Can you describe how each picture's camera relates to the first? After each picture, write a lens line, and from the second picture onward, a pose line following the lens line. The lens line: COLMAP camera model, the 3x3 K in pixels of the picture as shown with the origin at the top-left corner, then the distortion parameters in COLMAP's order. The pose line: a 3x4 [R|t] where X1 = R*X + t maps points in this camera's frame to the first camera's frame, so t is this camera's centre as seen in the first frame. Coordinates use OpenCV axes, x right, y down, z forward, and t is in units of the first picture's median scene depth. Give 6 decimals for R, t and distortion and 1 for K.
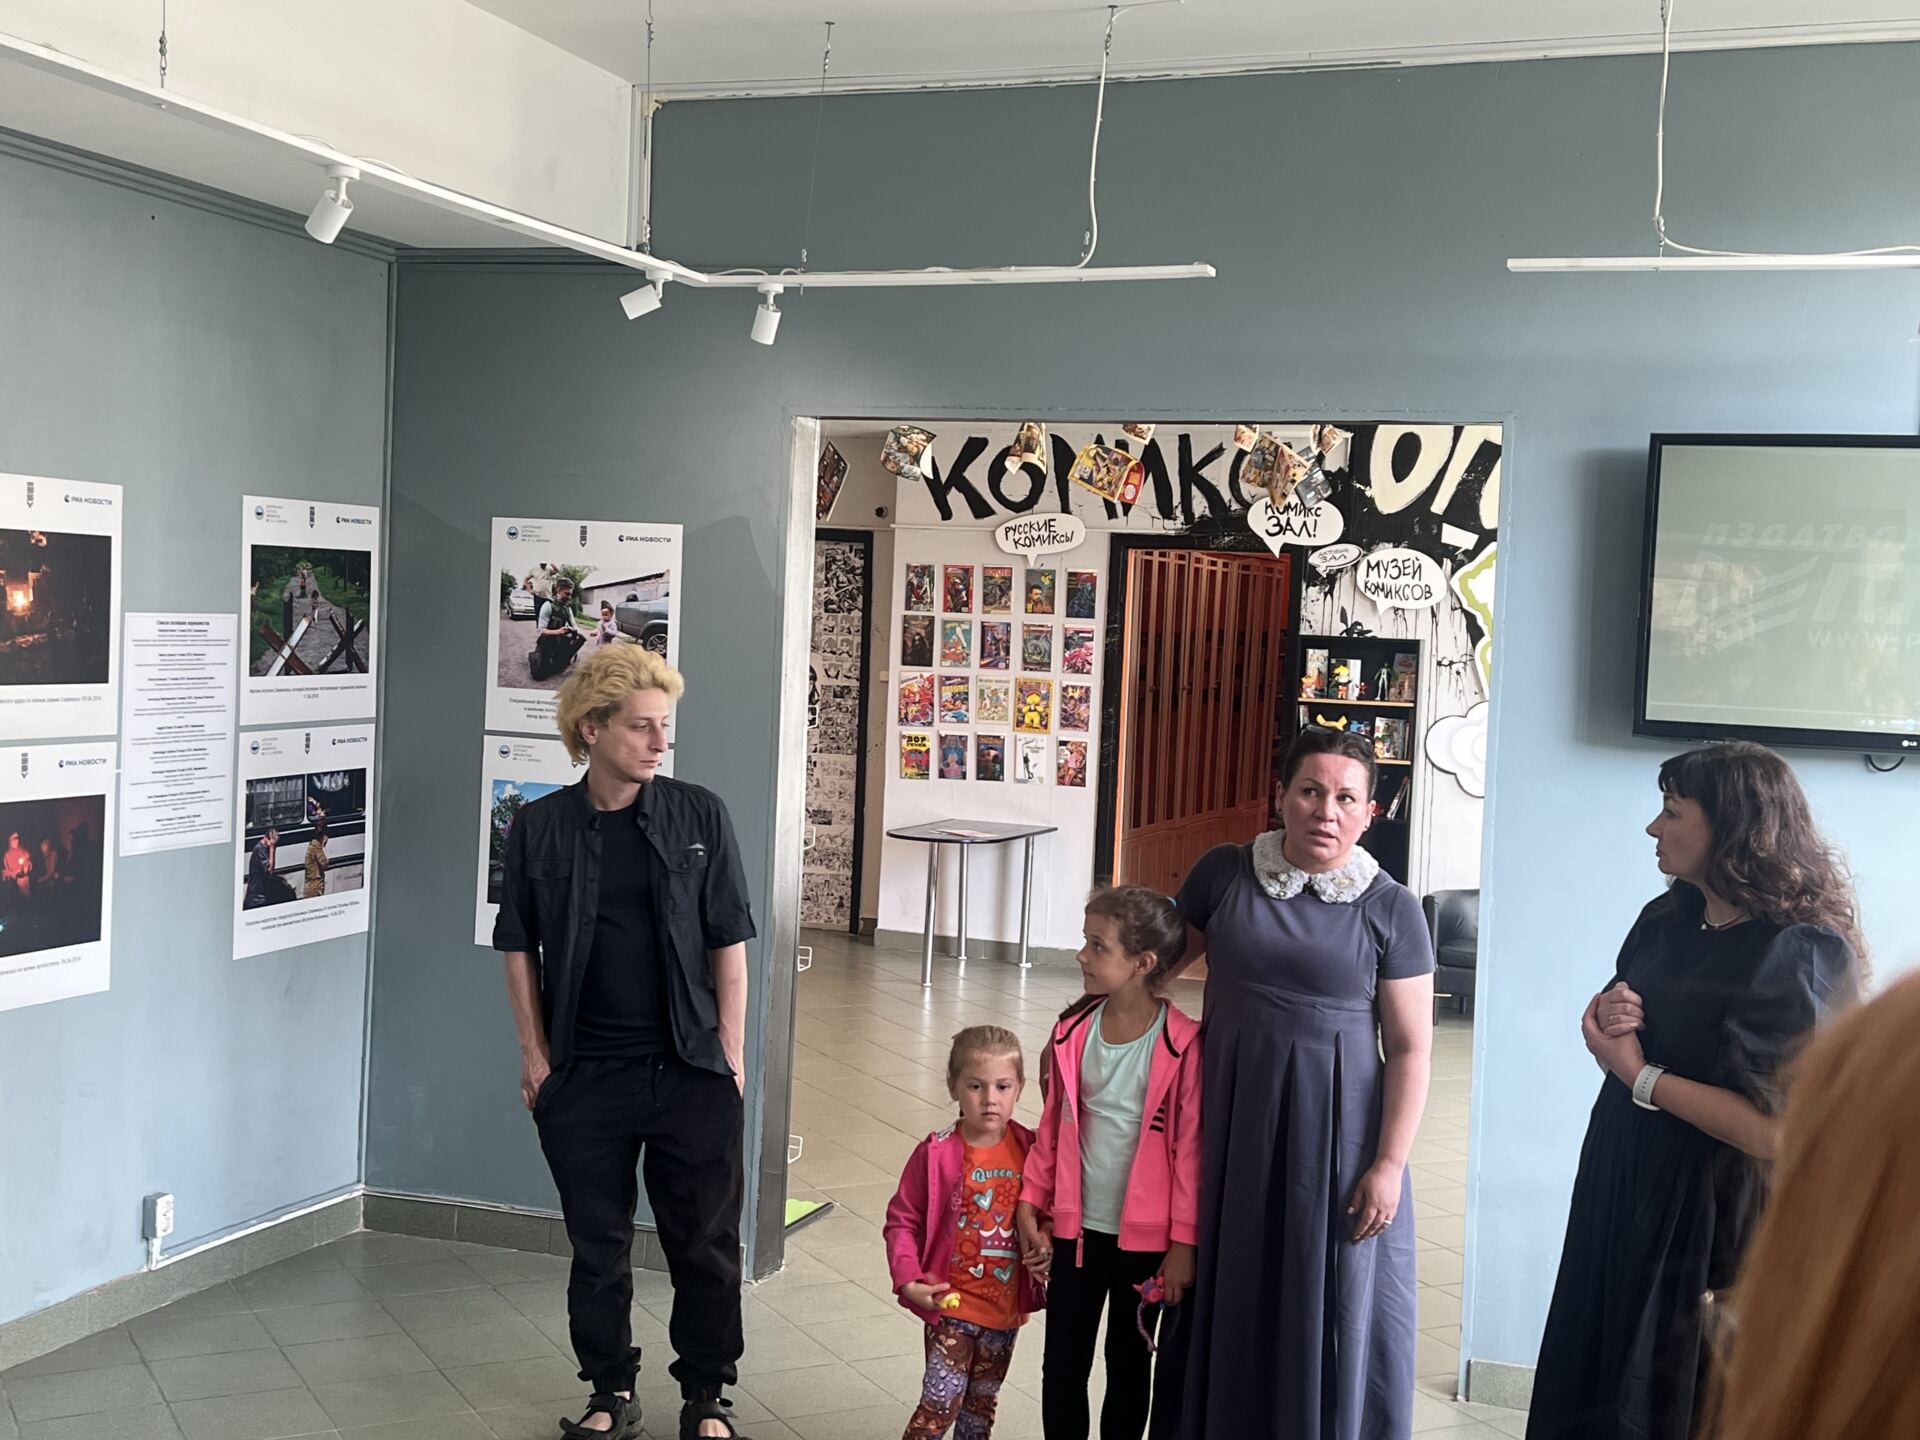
lens RADIAL K [[2252.8, 0, 960.0], [0, 2252.8, 720.0], [0, 0, 1]] dist [0.014723, 0.014432]
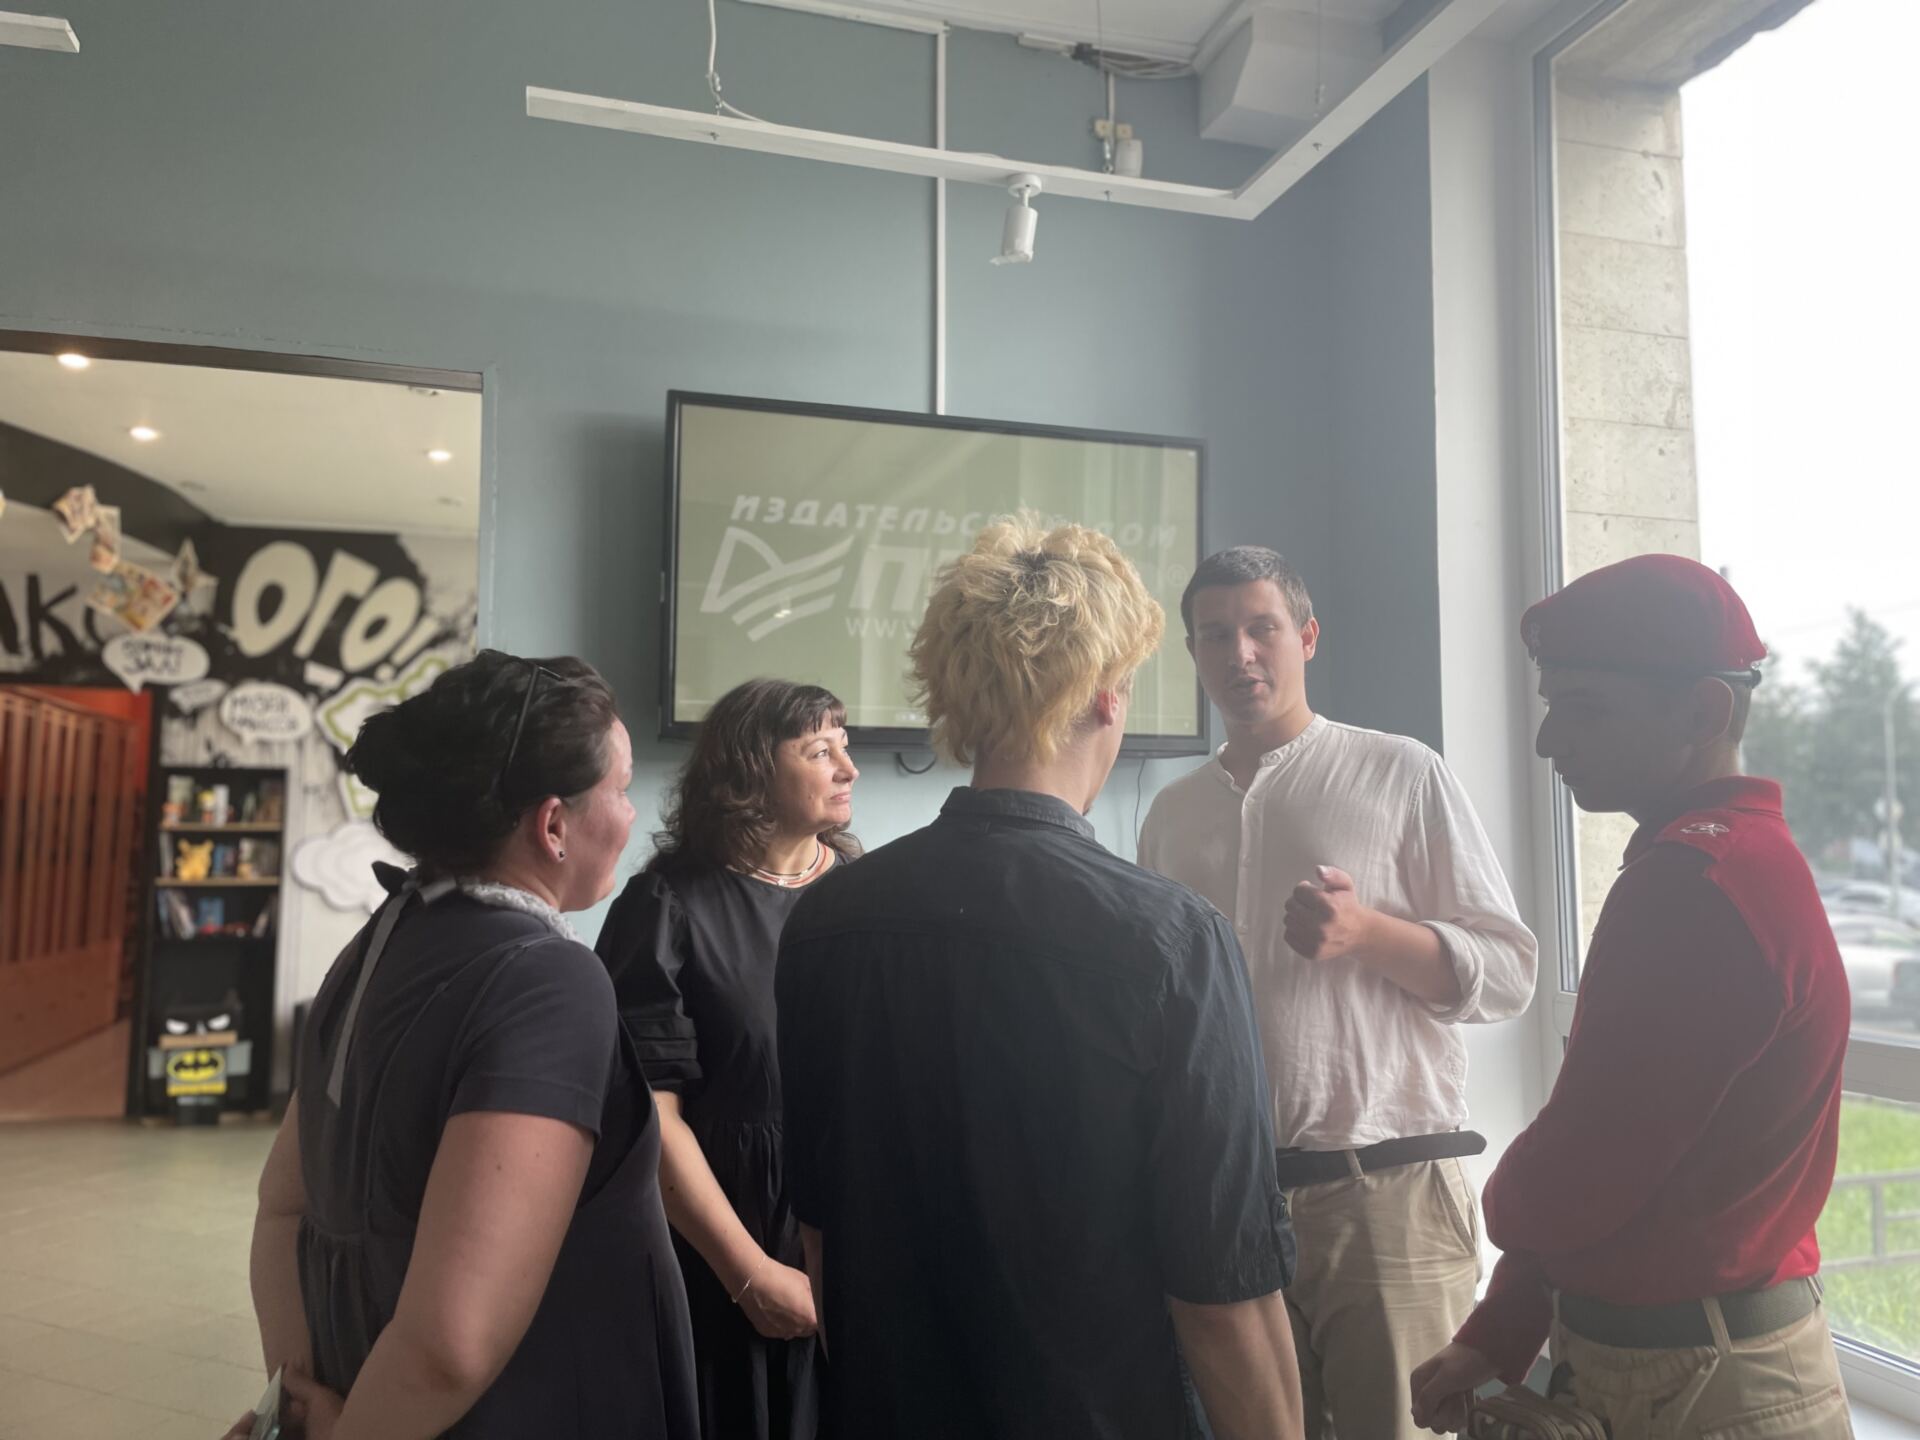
lens RADIAL K [[1472.4, 0, 960.0], [0, 1472.4, 720.0], [0, 0, 1]] dist [0.004763, 0.001681]
pose [[0.791311, 0.017323, 0.611169, 0.025974], [0.052364, 0.994006, -0.095972, 0.026733], [-0.609168, 0.107947, 0.785660, 0.239881]]
